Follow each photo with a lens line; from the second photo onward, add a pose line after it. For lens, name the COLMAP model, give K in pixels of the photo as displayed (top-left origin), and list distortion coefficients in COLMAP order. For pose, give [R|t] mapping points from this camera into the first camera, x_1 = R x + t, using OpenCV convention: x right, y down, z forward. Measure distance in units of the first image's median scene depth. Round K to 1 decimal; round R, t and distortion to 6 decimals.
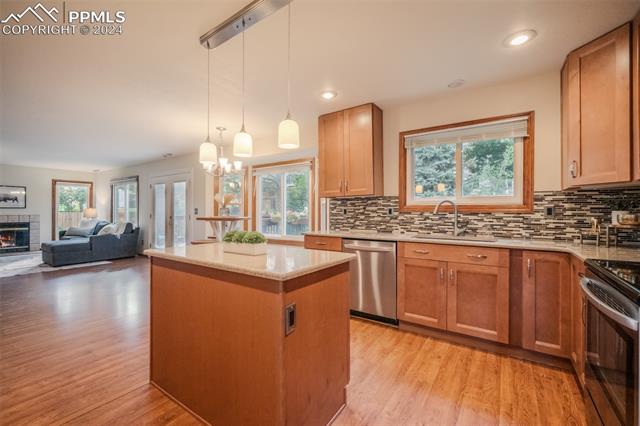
lens RADIAL K [[275.9, 0, 317.3], [0, 275.9, 211.3], [0, 0, 1]] dist [0.001031, -0.000763]
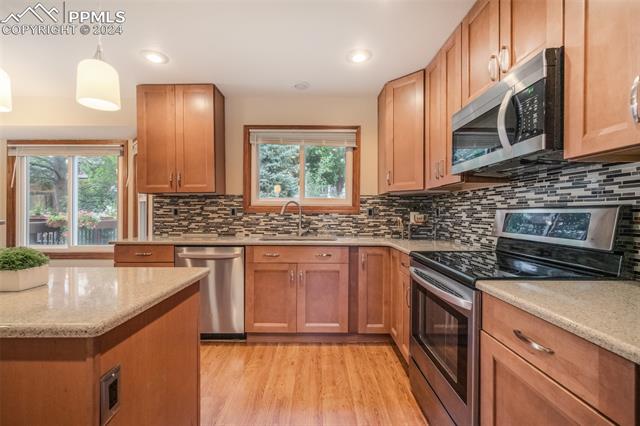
lens RADIAL K [[275.9, 0, 314.1], [0, 275.9, 213.8], [0, 0, 1]] dist [0.001031, -0.000763]
pose [[0.819801, -0.000515, 0.572648, -0.039183], [-0.002863, 0.999983, 0.004998, 0.001448], [-0.572641, -0.005737, 0.819786, 0.141908]]
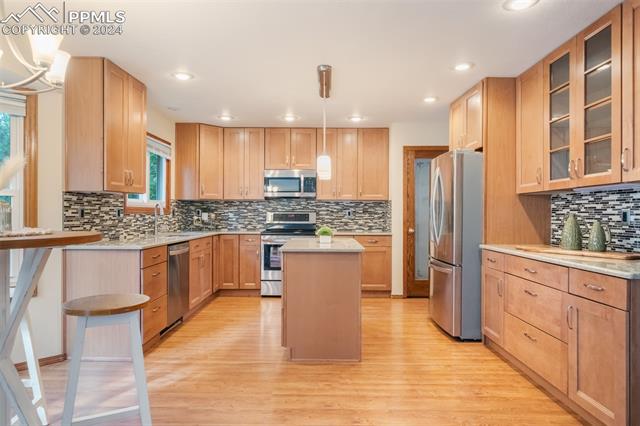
lens RADIAL K [[410.4, 0, 320.5], [0, 410.4, 213.1], [0, 0, 1]] dist [-0.003697, 0.000006]
pose [[-0.565520, -0.003141, 0.824729, -1.311114], [-0.004426, 0.999990, 0.000773, -0.003511], [-0.824723, -0.003213, -0.565528, 1.439500]]
